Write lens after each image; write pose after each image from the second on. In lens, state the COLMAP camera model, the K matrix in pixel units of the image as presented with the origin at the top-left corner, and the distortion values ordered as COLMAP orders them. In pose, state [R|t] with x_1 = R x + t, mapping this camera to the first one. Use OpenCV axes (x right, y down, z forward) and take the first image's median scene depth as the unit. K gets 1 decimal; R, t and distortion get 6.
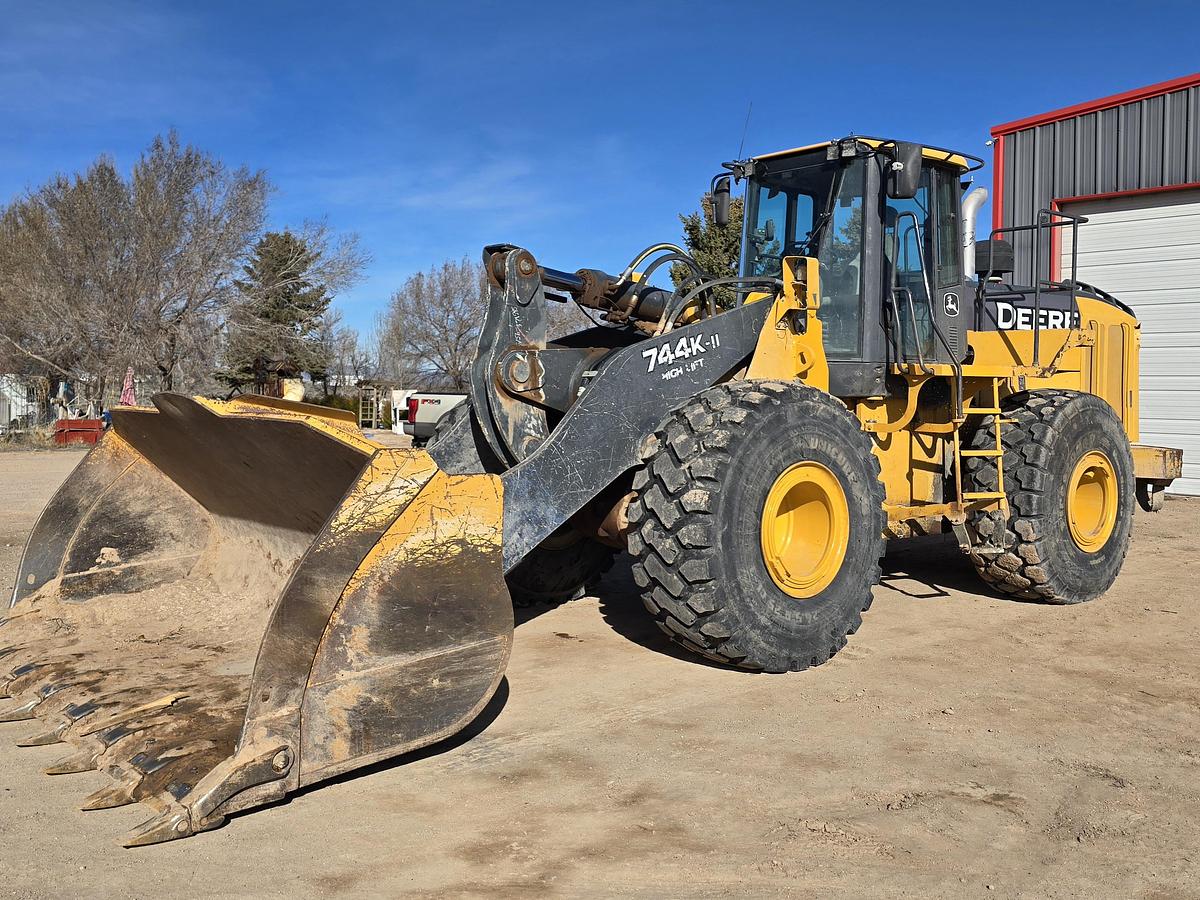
lens RADIAL K [[1111.8, 0, 604.6], [0, 1111.8, 383.0], [0, 0, 1]] dist [0.065687, 0.000000]
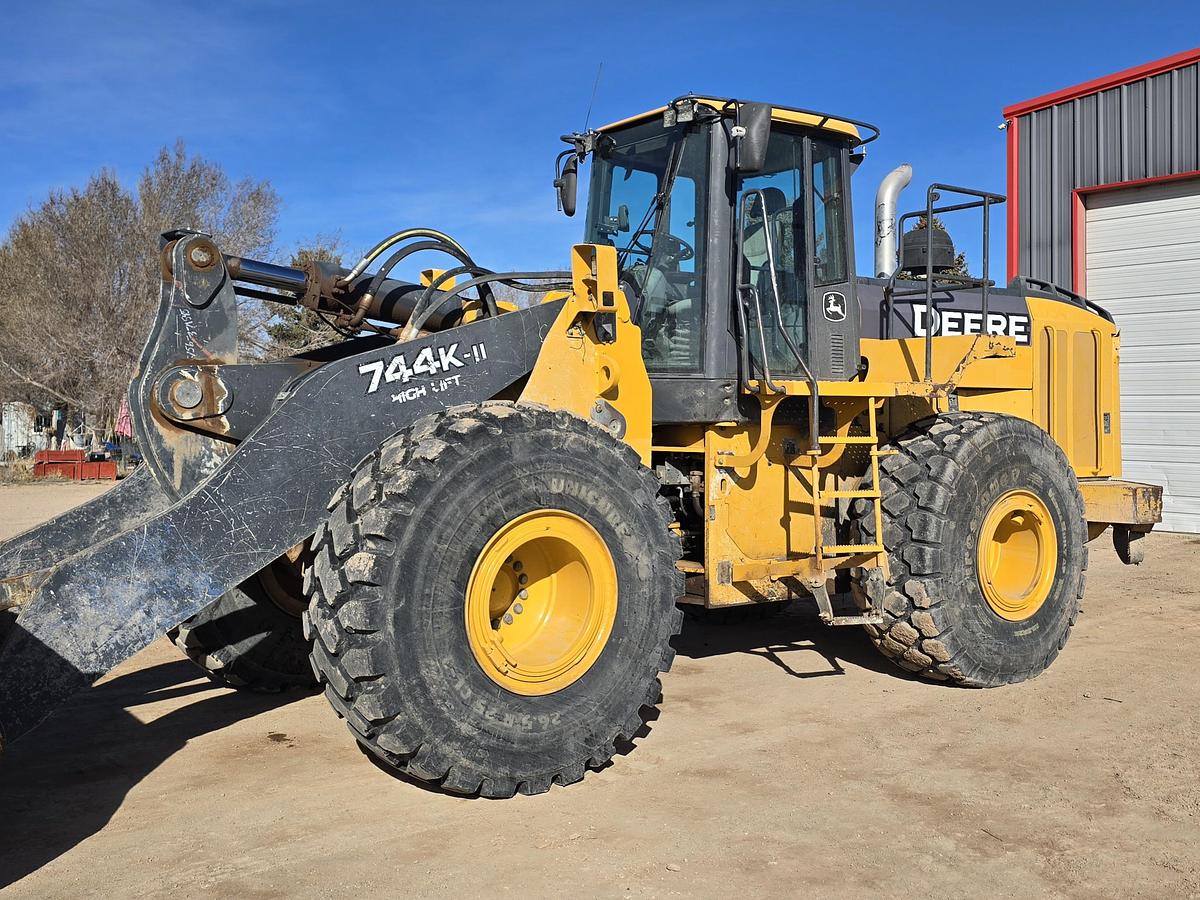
lens RADIAL K [[1183.1, 0, 630.5], [0, 1183.1, 361.2], [0, 0, 1]] dist [0.079297, 0.000000]
pose [[0.998589, -0.008403, -0.052444, 0.225109], [0.006396, 0.999245, -0.038322, 0.000668], [0.052727, 0.037932, 0.997888, 0.160907]]
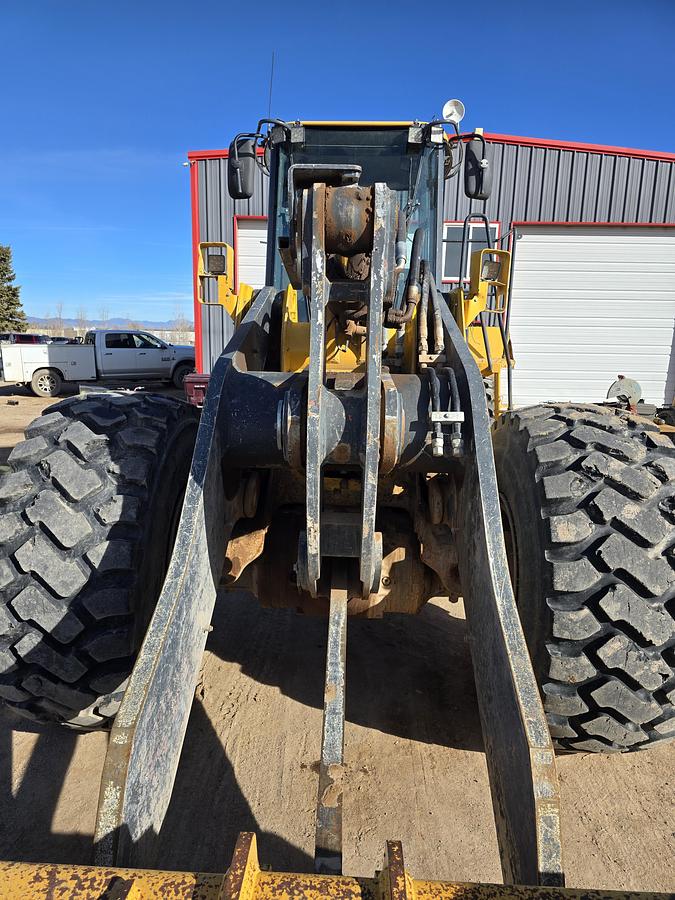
lens RADIAL K [[603.8, 0, 339.8], [0, 603.8, 450.3], [0, 0, 1]] dist [0.054454, -0.043711]
pose [[0.677621, -0.137767, 0.722391, -0.255896], [-0.013500, 0.979801, 0.199521, -0.048233], [-0.735287, -0.144952, 0.662074, 0.685021]]
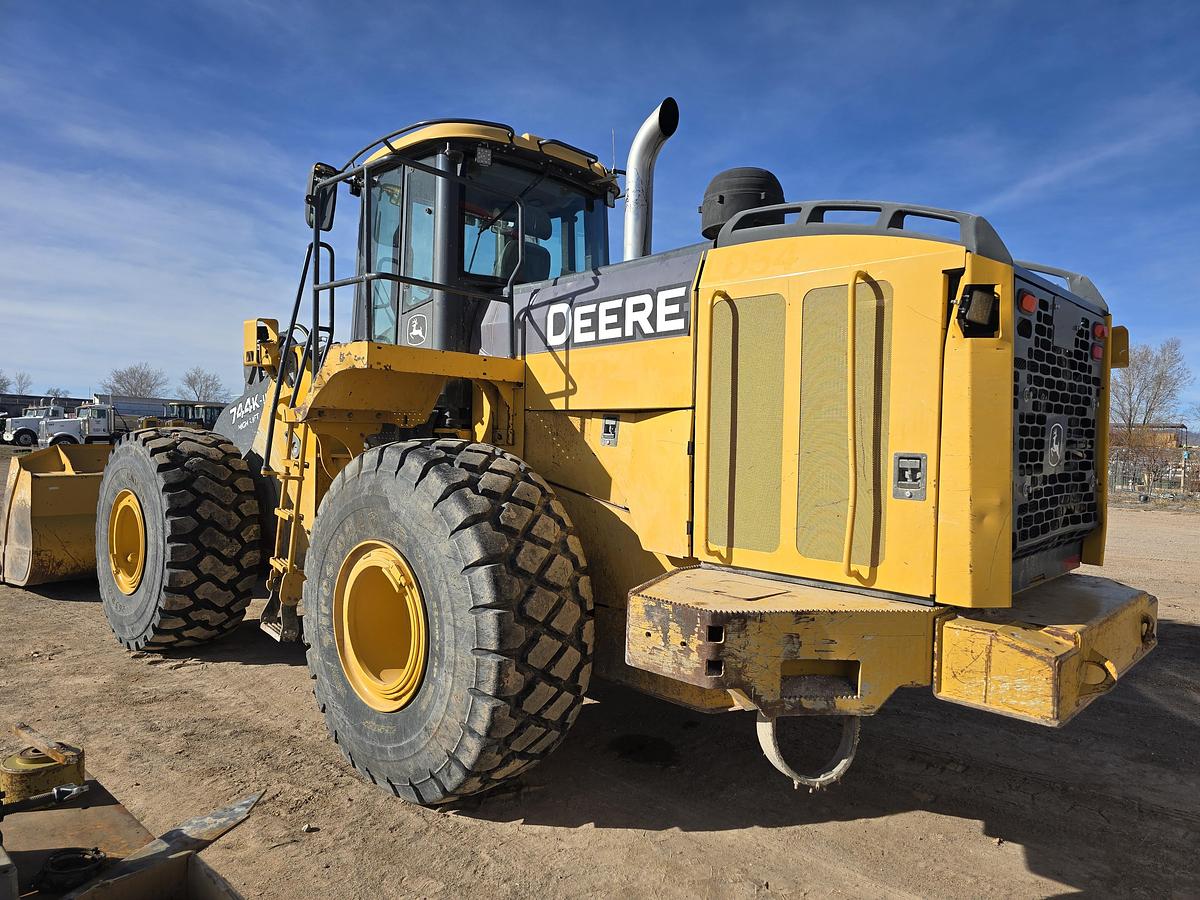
lens RADIAL K [[805.1, 0, 604.2], [0, 805.1, 450.4], [0, 0, 1]] dist [0.054454, -0.043711]
pose [[0.108486, 0.007689, -0.994068, 0.949260], [-0.017252, 0.999834, 0.005851, 0.007712], [0.993948, 0.016515, 0.108601, 1.158225]]
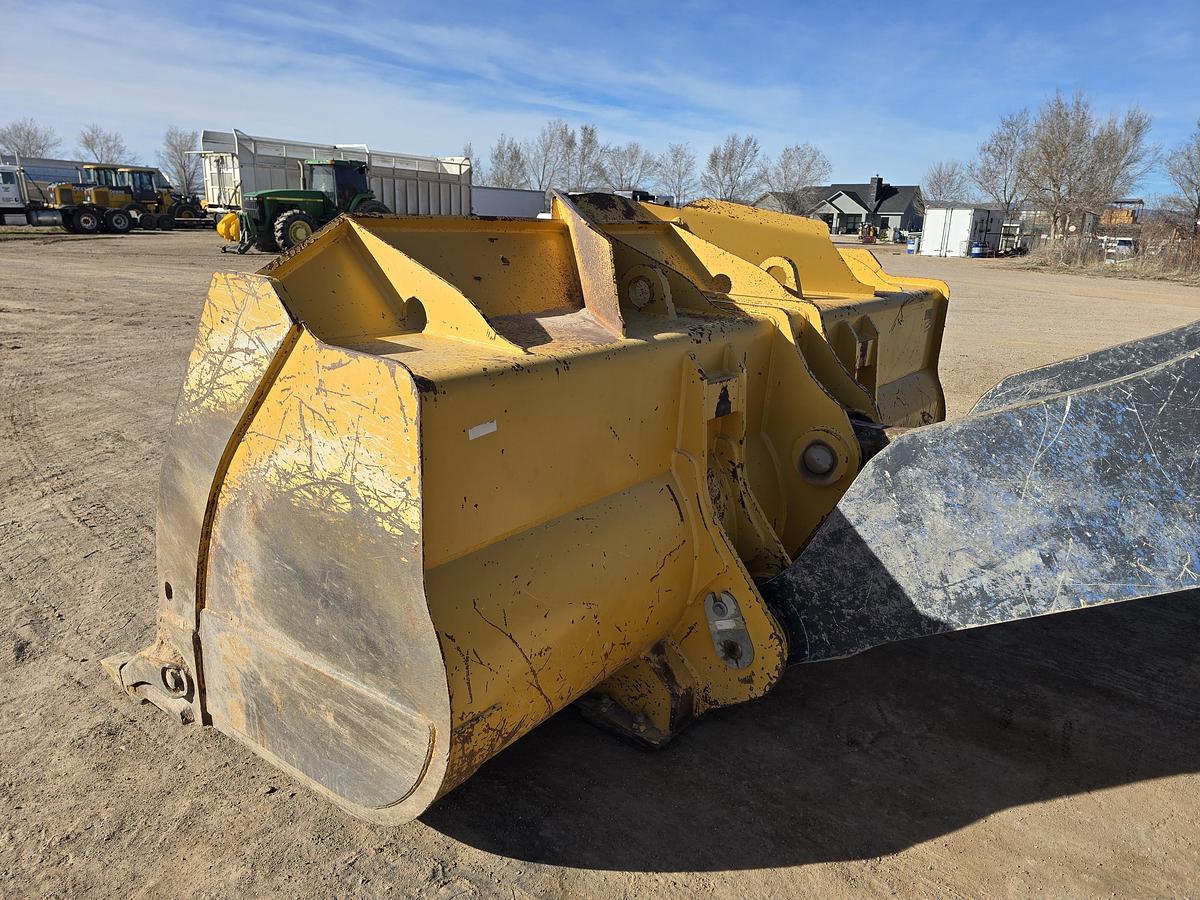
lens RADIAL K [[805.1, 0, 594.9], [0, 805.1, 457.7], [0, 0, 1]] dist [0.054454, -0.043711]
pose [[0.177232, 0.275067, -0.944948, 0.123457], [-0.018455, 0.960908, 0.276252, 0.018958], [0.983996, -0.031522, 0.175380, 0.613177]]
